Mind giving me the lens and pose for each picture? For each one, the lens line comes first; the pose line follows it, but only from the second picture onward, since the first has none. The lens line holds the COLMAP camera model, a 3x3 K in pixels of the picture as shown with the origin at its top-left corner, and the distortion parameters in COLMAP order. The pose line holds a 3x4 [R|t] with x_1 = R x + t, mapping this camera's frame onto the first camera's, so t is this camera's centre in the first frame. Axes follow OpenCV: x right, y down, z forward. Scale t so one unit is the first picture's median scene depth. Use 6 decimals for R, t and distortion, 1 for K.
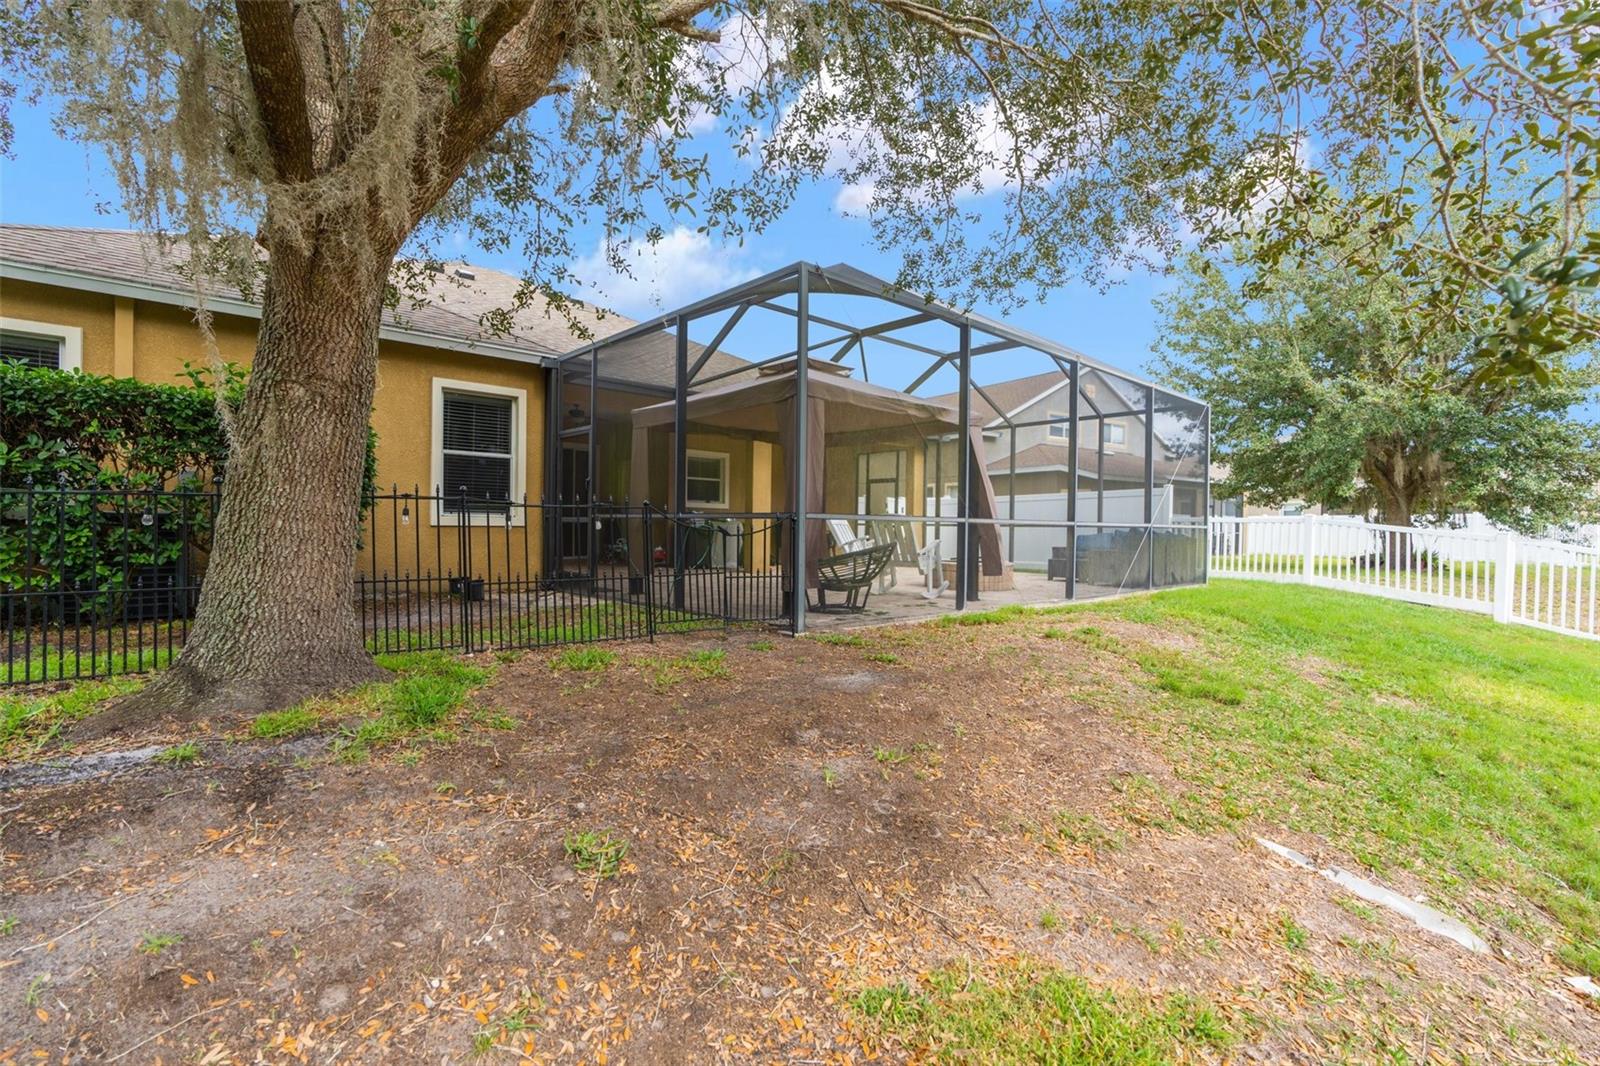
lens RADIAL K [[729.2, 0, 800.0], [0, 729.2, 533.0], [0, 0, 1]] dist [-0.001575, -0.000088]
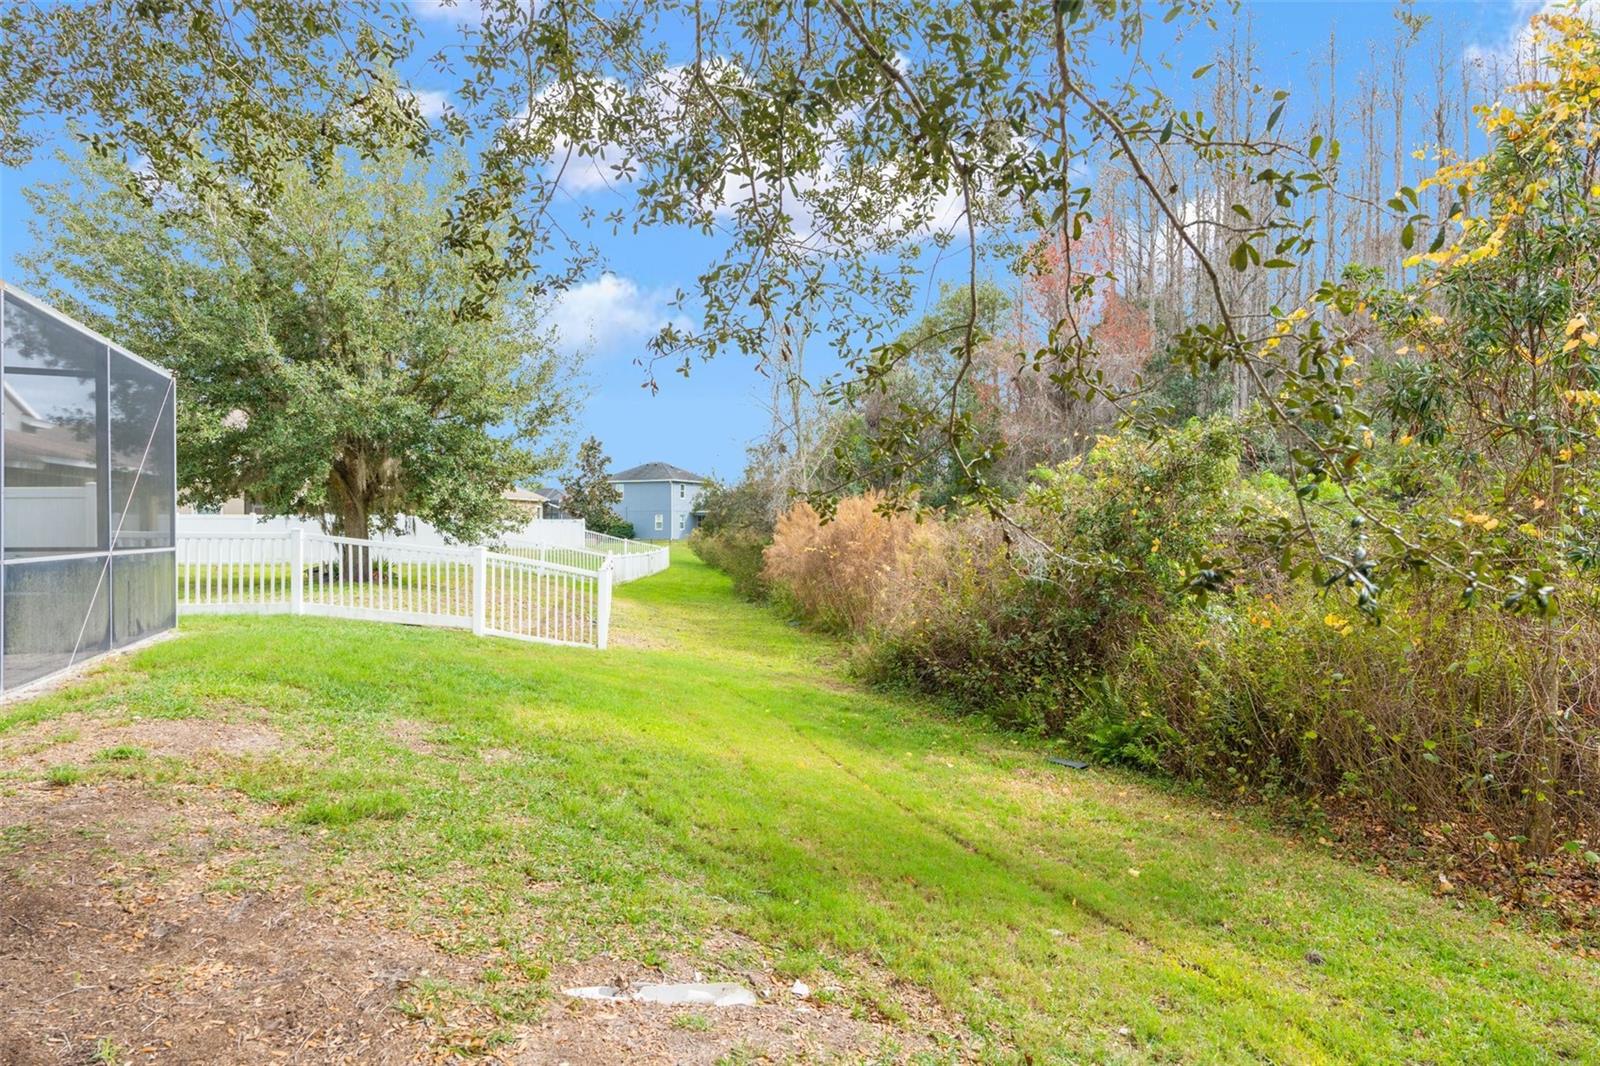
lens RADIAL K [[916.1, 0, 800.0], [0, 916.1, 533.0], [0, 0, 1]] dist [-0.001574, 0.000041]
pose [[0.339171, -0.020127, 0.940509, -0.073073], [0.004874, 0.999795, 0.019638, -0.035661], [-0.940712, -0.002077, 0.339200, 0.109429]]
